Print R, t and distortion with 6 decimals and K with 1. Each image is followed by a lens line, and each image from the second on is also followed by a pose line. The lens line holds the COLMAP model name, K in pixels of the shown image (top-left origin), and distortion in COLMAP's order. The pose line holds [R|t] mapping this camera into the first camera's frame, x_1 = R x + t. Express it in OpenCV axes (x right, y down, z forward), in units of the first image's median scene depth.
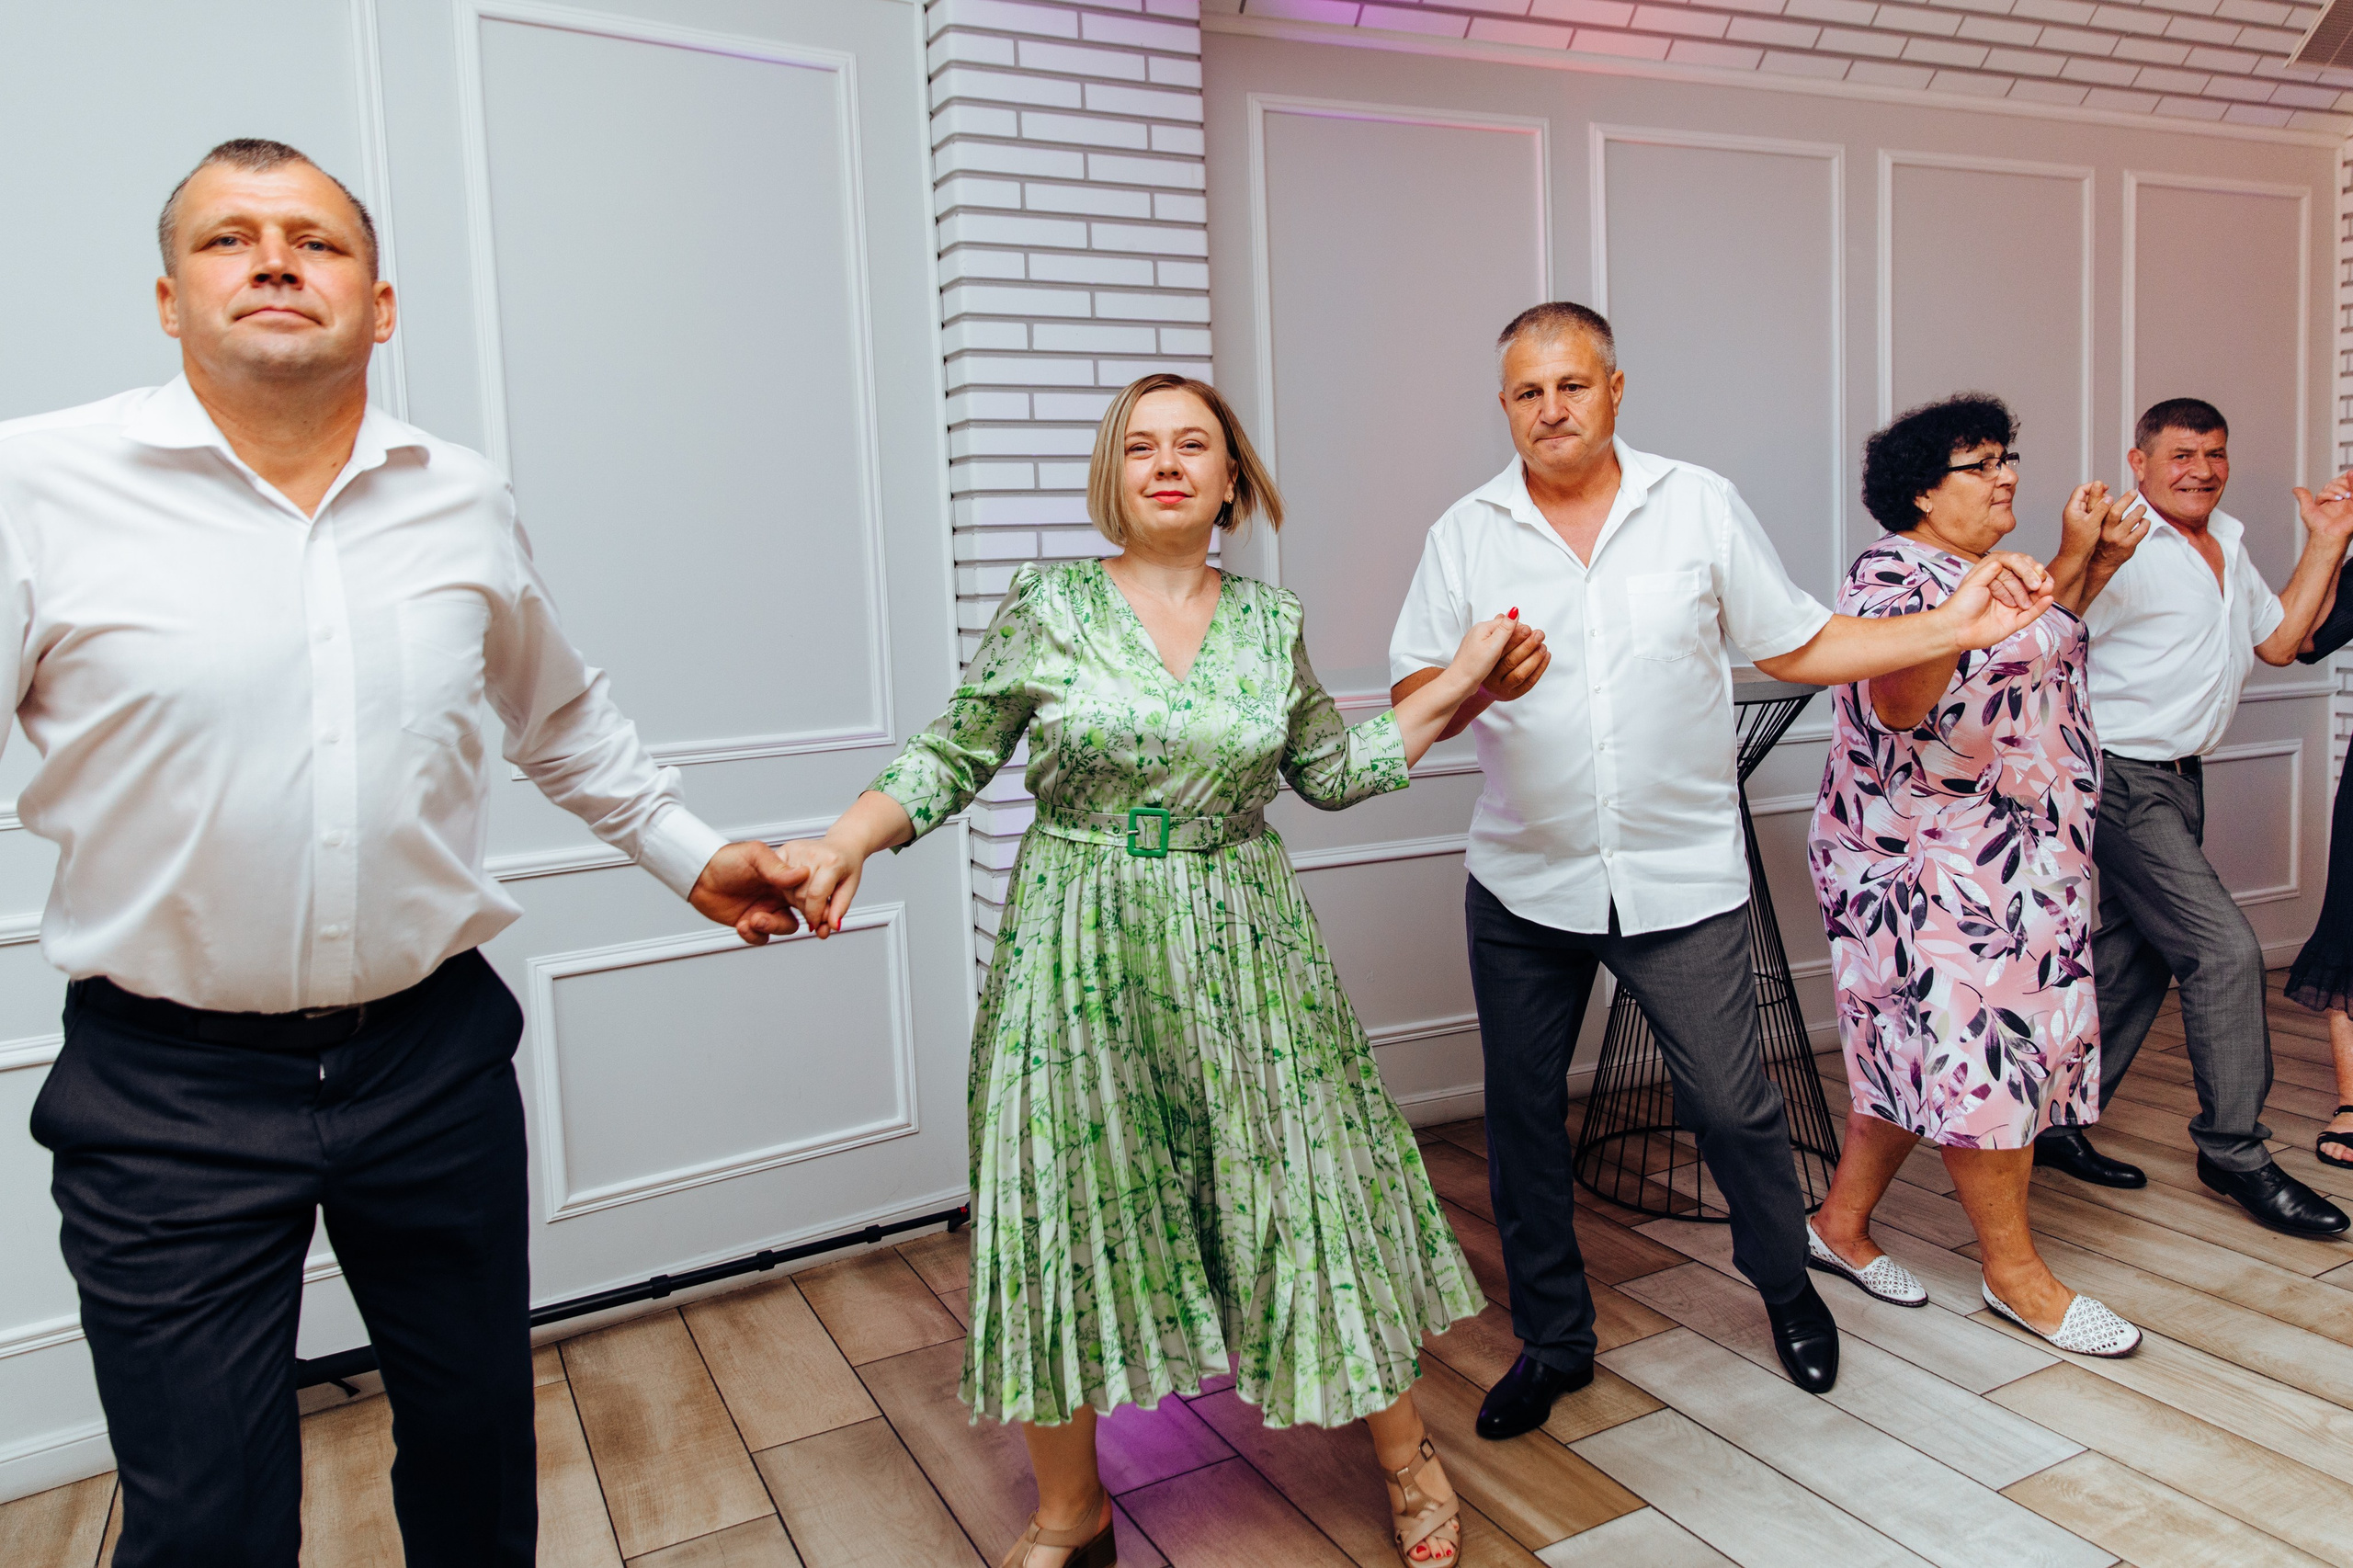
lens RADIAL K [[1743.7, 0, 1295.2], [0, 1743.7, 725.9], [0, 0, 1]] dist [0.006998, 0.007362]
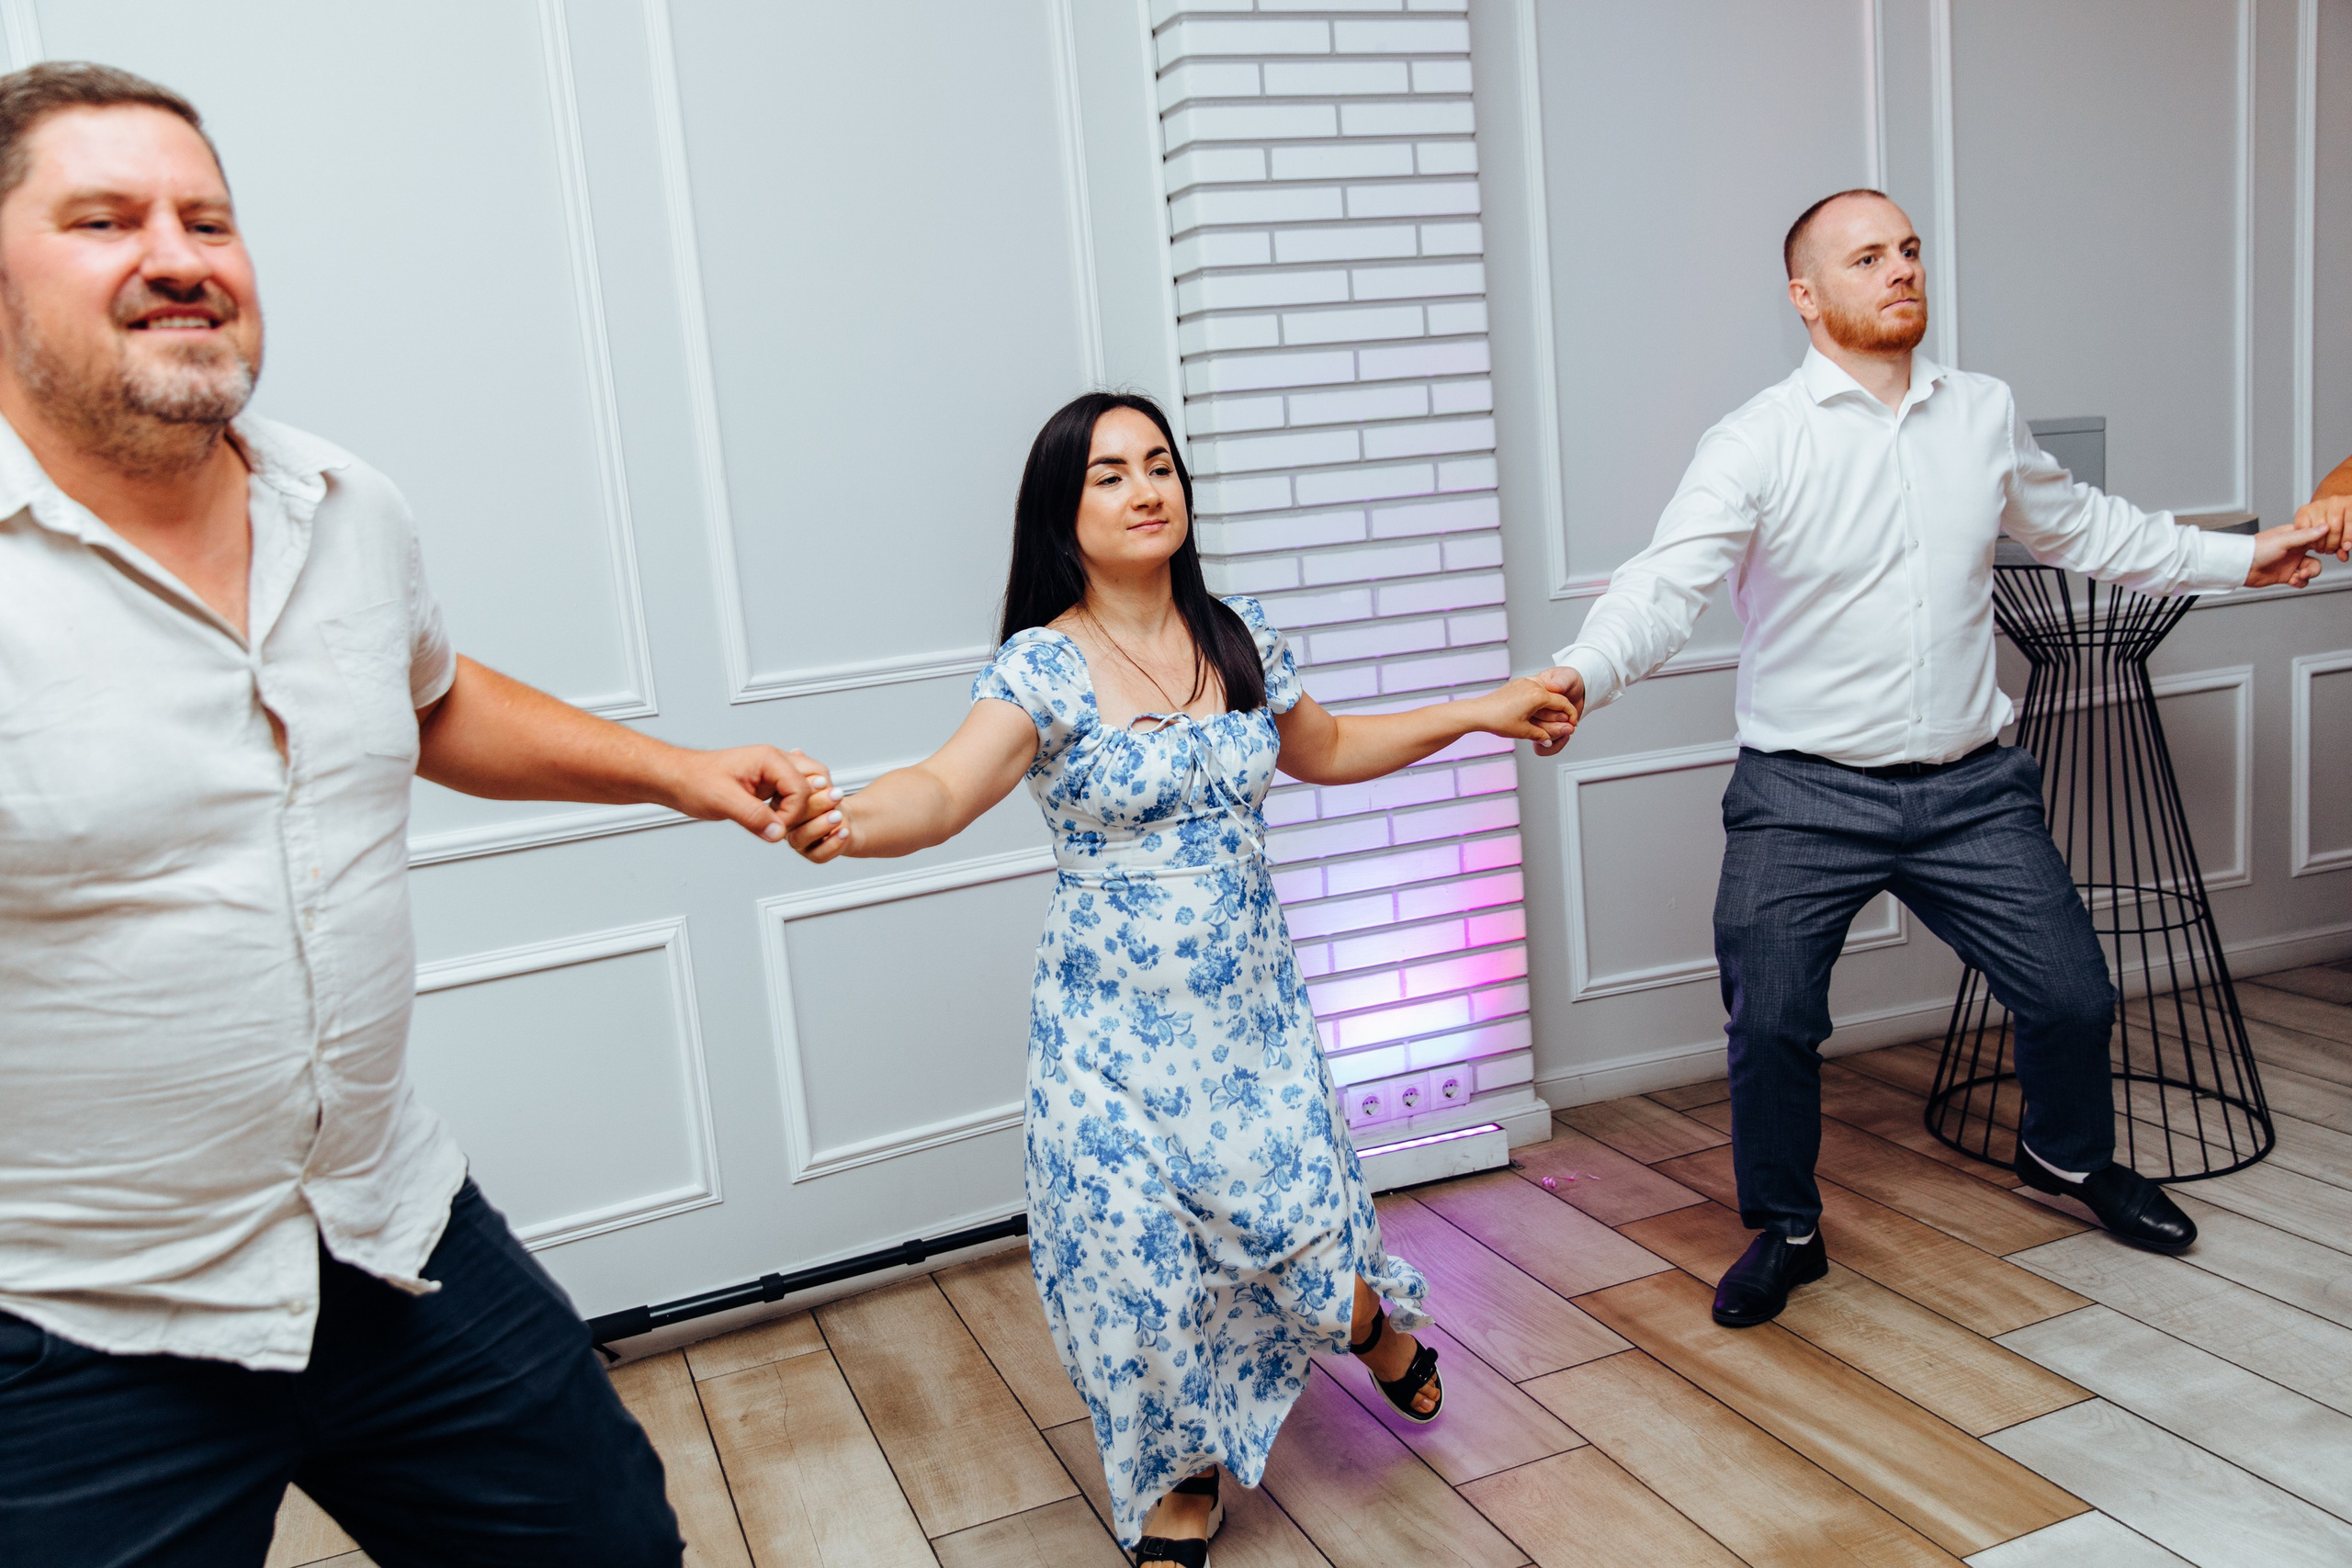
lens RADIAL K [[1962.2, 0, 1135.2], [0, 1962.2, 804.2], [0, 0, 1]] dist [-0.008315, 0.009487]
pose [[0.989332, -0.027551, -0.143047, -0.100105], [0.039645, 0.995811, 0.082398, 0.007383], [0.140178, -0.087190, 0.986280, 0.023517]]
